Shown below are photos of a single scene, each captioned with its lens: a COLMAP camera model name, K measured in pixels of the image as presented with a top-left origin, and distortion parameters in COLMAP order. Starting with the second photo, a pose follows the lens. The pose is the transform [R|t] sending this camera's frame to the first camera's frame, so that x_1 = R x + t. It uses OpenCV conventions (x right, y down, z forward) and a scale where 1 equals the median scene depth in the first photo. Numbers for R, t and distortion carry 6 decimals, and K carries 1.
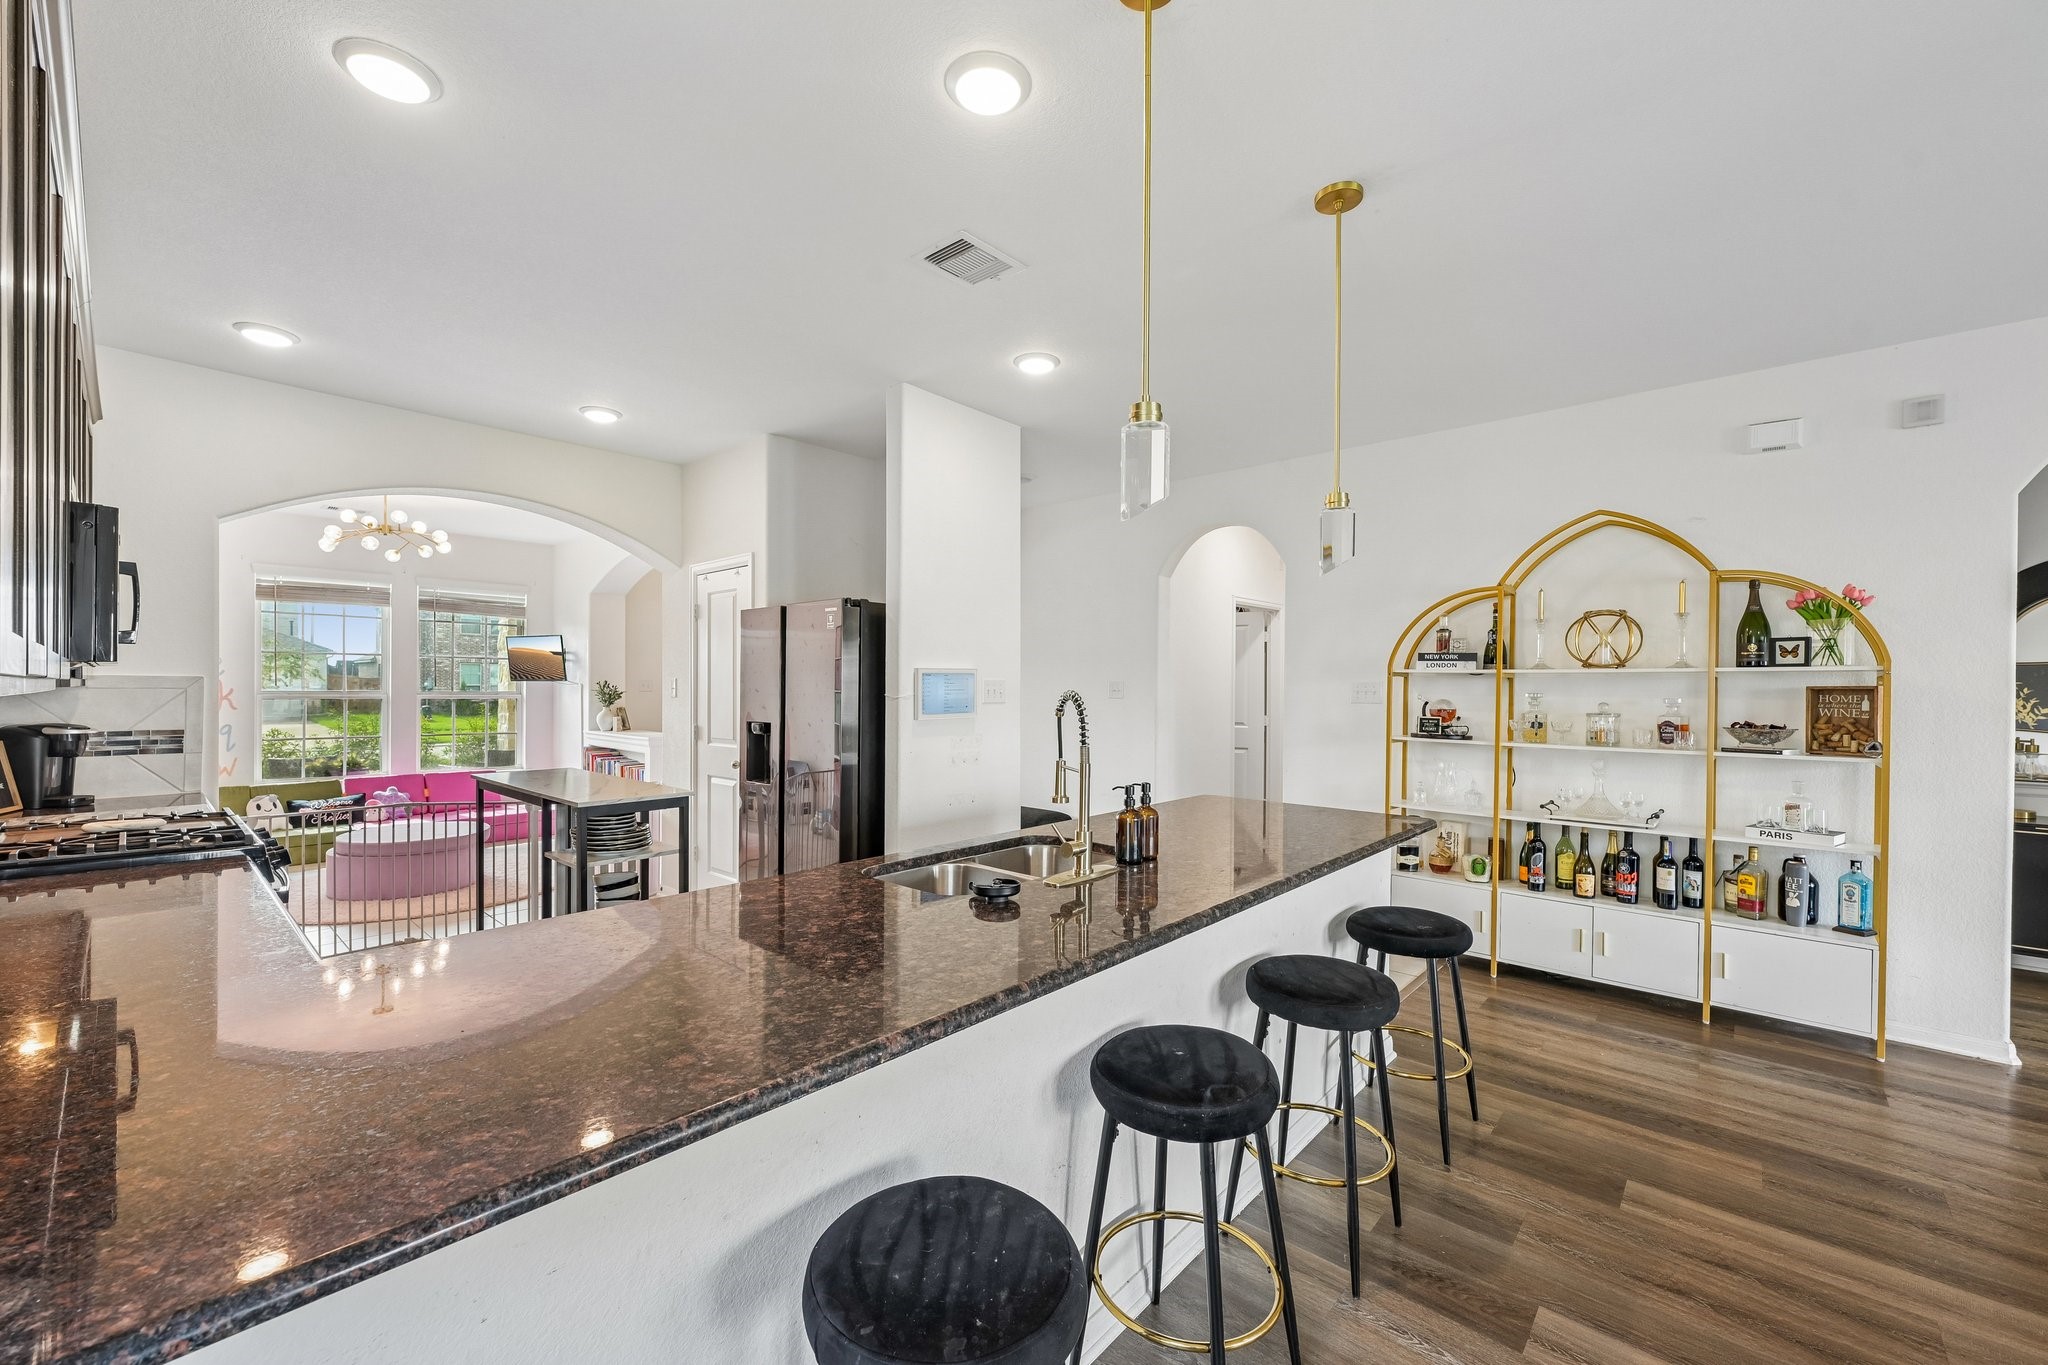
lens RADIAL K [[812.9, 0, 1021.0], [0, 812.9, 689.0], [0, 0, 1]] dist [-0.001021, 0.000450]
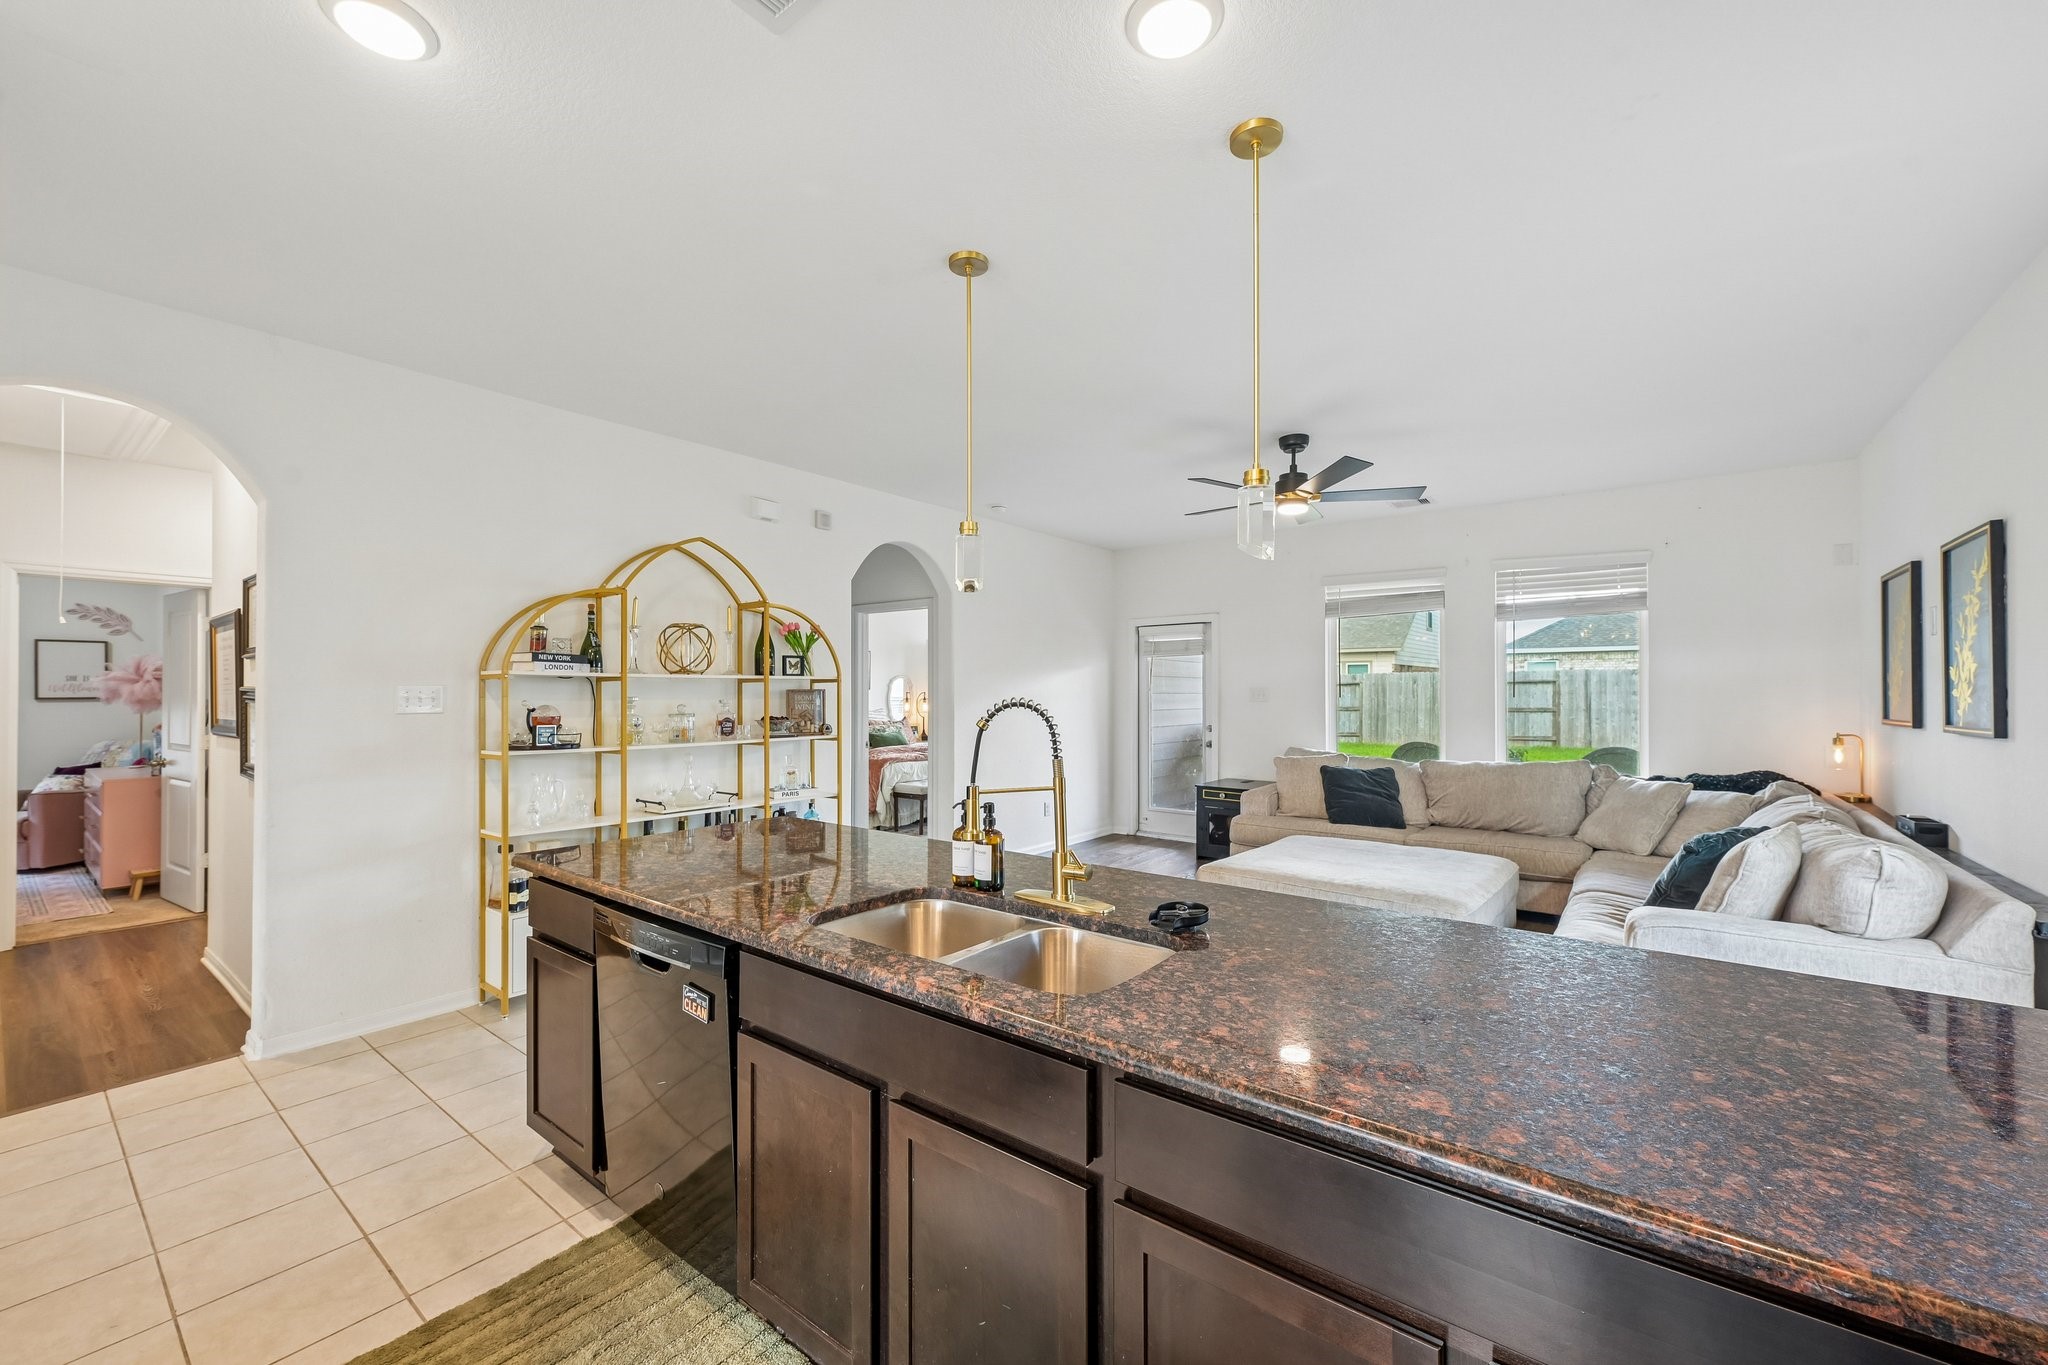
lens RADIAL K [[812.9, 0, 1021.3], [0, 812.9, 687.3], [0, 0, 1]] dist [-0.001021, 0.000450]
pose [[-0.073815, -0.001368, 0.997271, -0.363824], [0.005847, 0.999981, 0.001805, -0.005252], [-0.997255, 0.005965, -0.073805, 0.490024]]
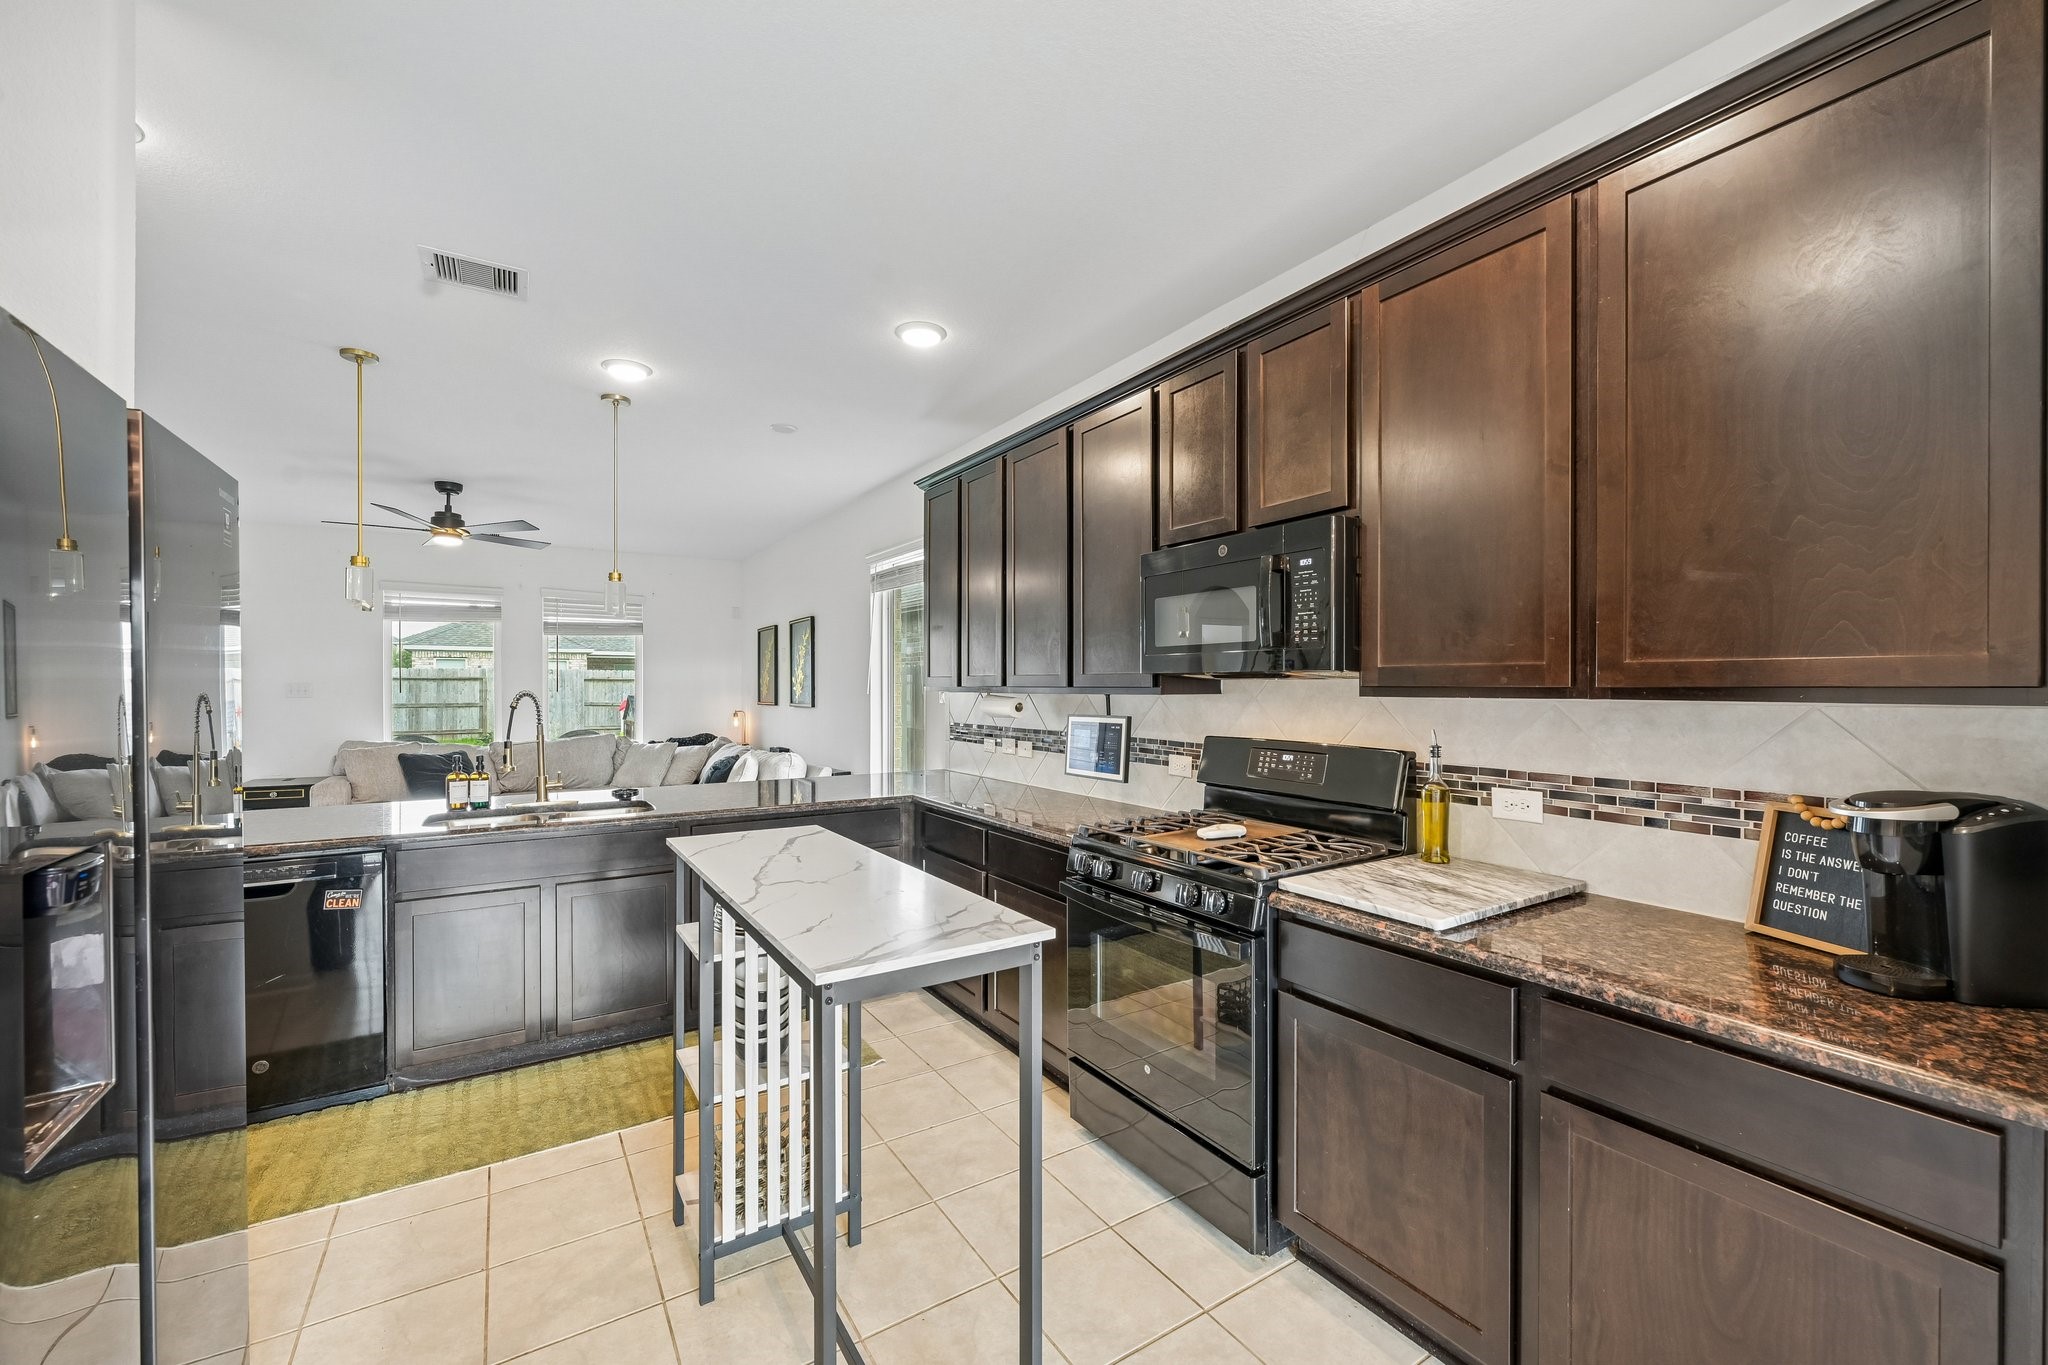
lens RADIAL K [[812.9, 0, 1022.2], [0, 812.9, 694.6], [0, 0, 1]] dist [-0.001021, 0.000450]
pose [[-0.962959, -0.009478, 0.269480, -0.566389], [-0.005687, 0.999874, 0.014845, -0.008449], [-0.269587, 0.012762, -0.962892, 1.014943]]
